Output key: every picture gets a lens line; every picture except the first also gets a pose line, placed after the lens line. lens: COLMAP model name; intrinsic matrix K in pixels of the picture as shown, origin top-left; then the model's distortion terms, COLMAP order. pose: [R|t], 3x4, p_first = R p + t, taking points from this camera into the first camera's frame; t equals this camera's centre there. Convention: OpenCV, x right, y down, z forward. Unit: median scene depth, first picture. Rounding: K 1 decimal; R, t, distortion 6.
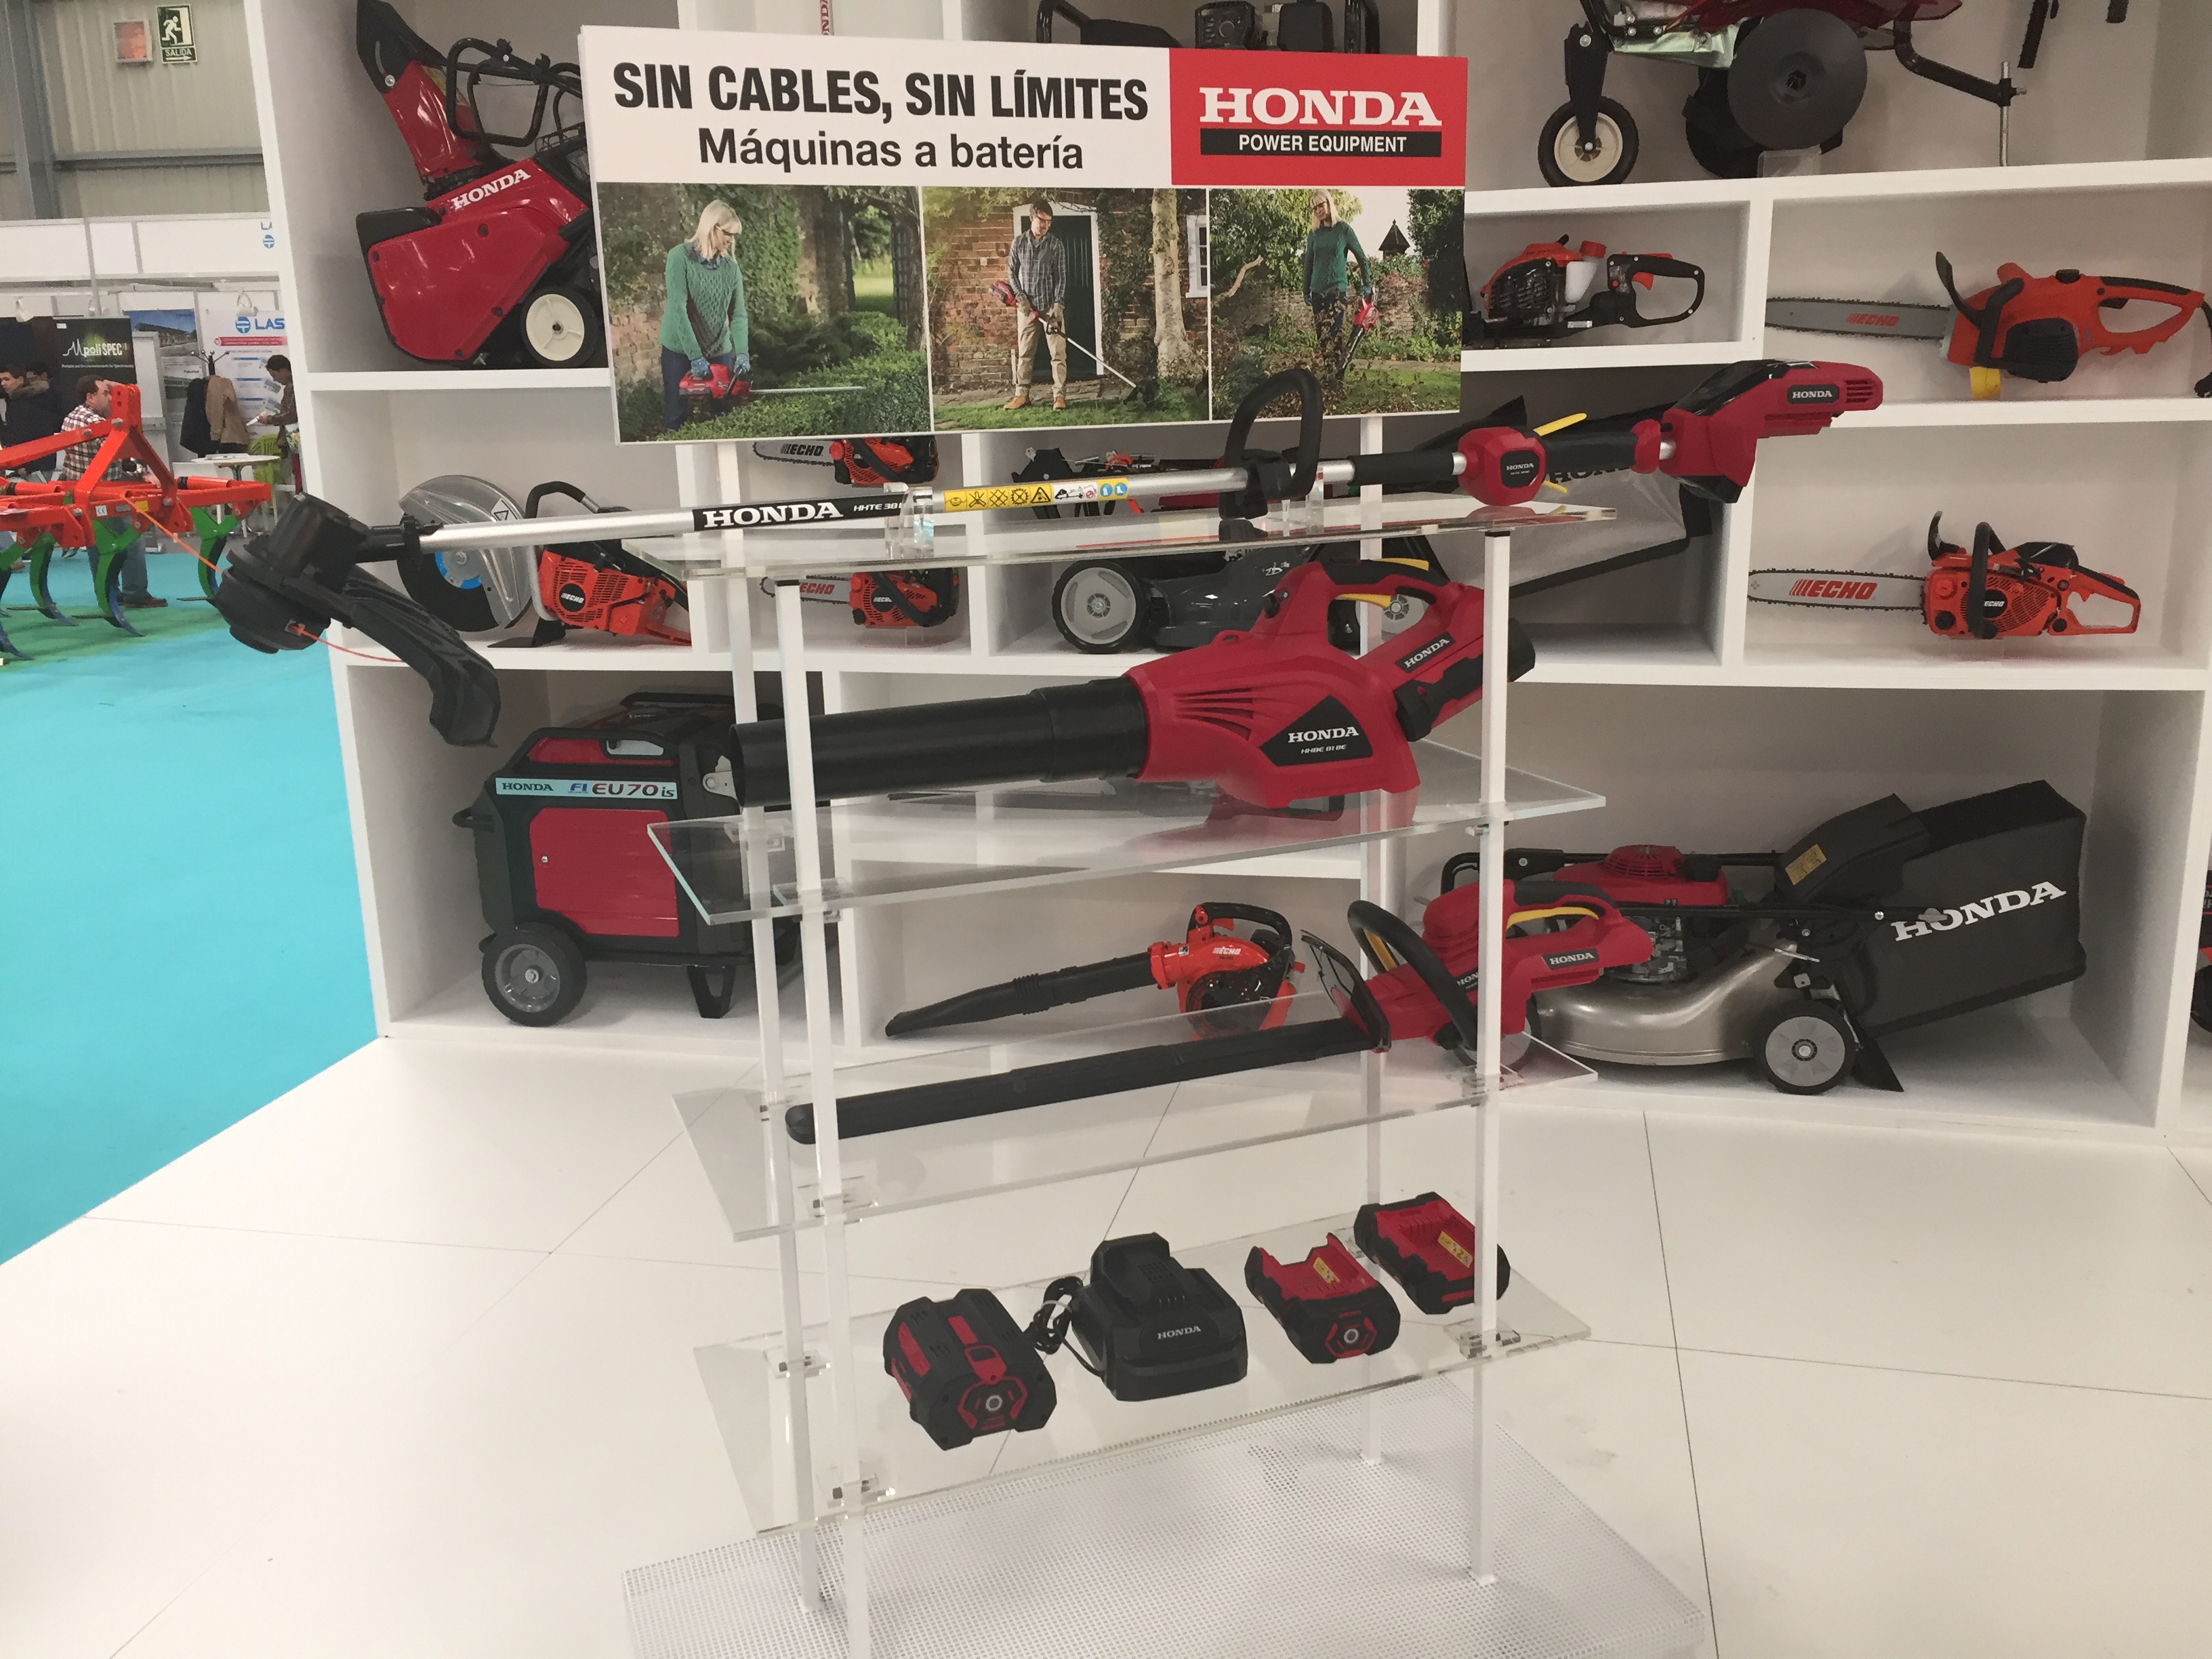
lens RADIAL K [[1887.7, 0, 1108.4], [0, 1887.7, 830.6], [0, 0, 1]] dist [0.048350, -0.055804]
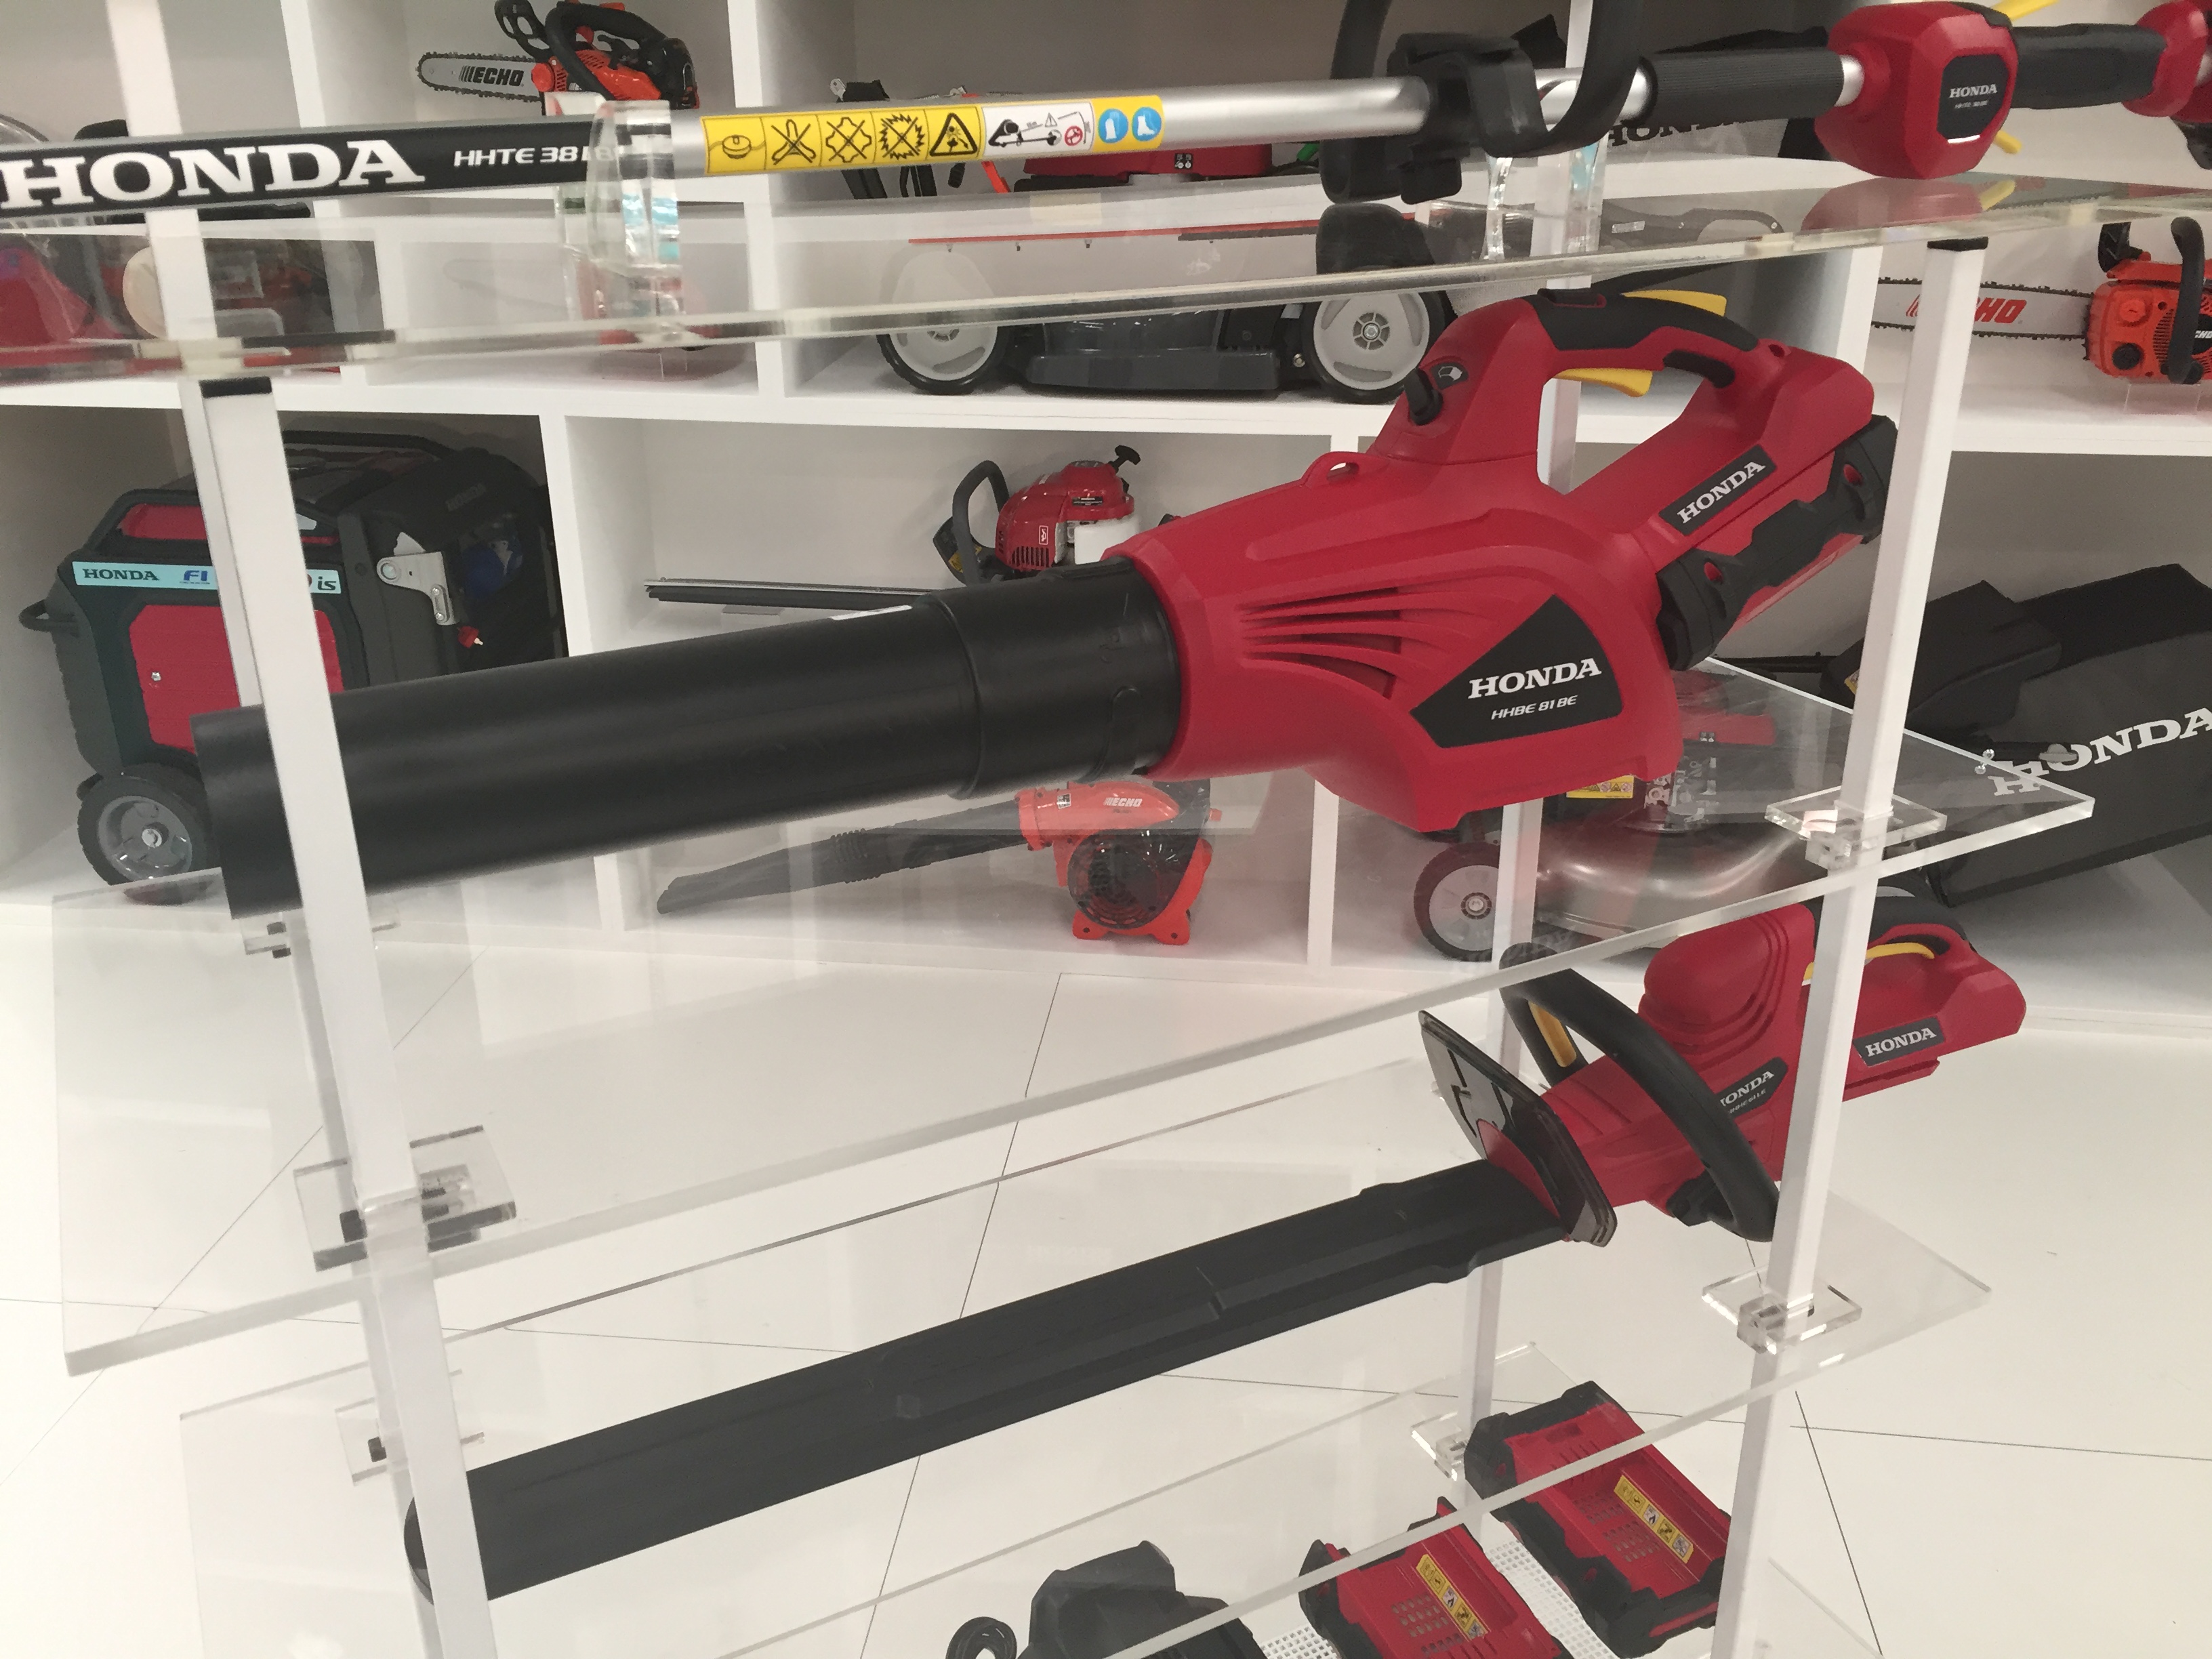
lens RADIAL K [[1887.7, 0, 1109.0], [0, 1887.7, 824.6], [0, 0, 1]] dist [0.048350, -0.055804]
pose [[0.993830, -0.020920, 0.108922, -0.032481], [0.003399, 0.987335, 0.158613, -0.064009], [-0.110860, -0.157265, 0.981314, 0.382094]]
